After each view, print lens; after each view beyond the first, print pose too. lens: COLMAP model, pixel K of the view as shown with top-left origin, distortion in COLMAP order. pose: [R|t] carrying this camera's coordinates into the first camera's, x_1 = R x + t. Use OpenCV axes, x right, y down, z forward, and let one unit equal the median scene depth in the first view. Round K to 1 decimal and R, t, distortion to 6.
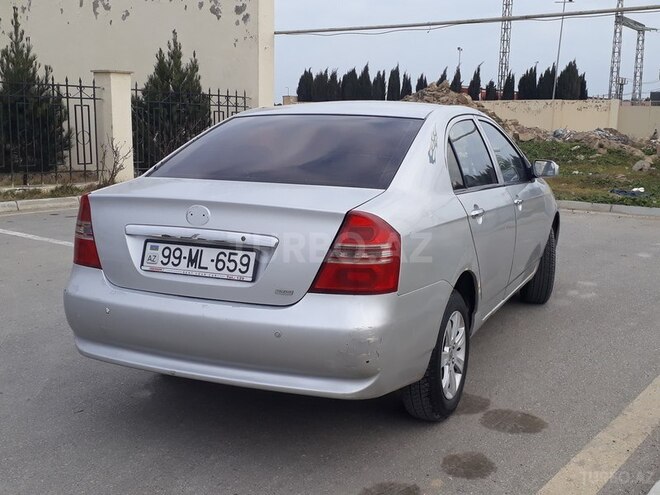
lens RADIAL K [[764.1, 0, 330.0], [0, 764.1, 247.5], [0, 0, 1]] dist [0.156712, -0.403090]
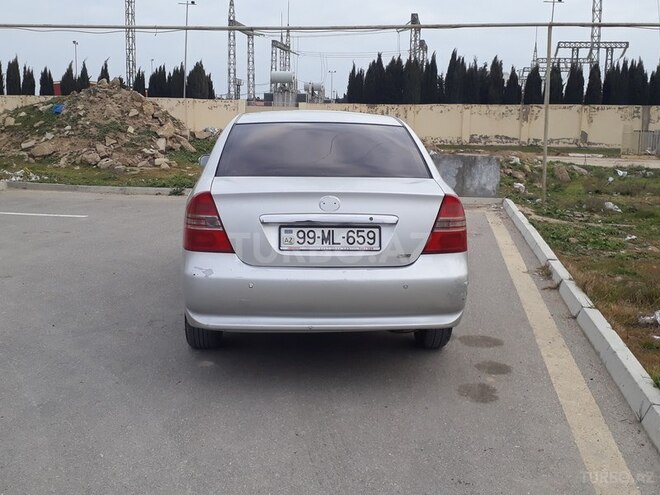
lens RADIAL K [[764.1, 0, 330.0], [0, 764.1, 247.5], [0, 0, 1]] dist [0.156712, -0.403090]
pose [[0.884732, -0.074477, 0.460111, -0.732745], [0.072484, 0.997126, 0.022024, 0.003415], [-0.460429, 0.013866, 0.887588, -0.141203]]
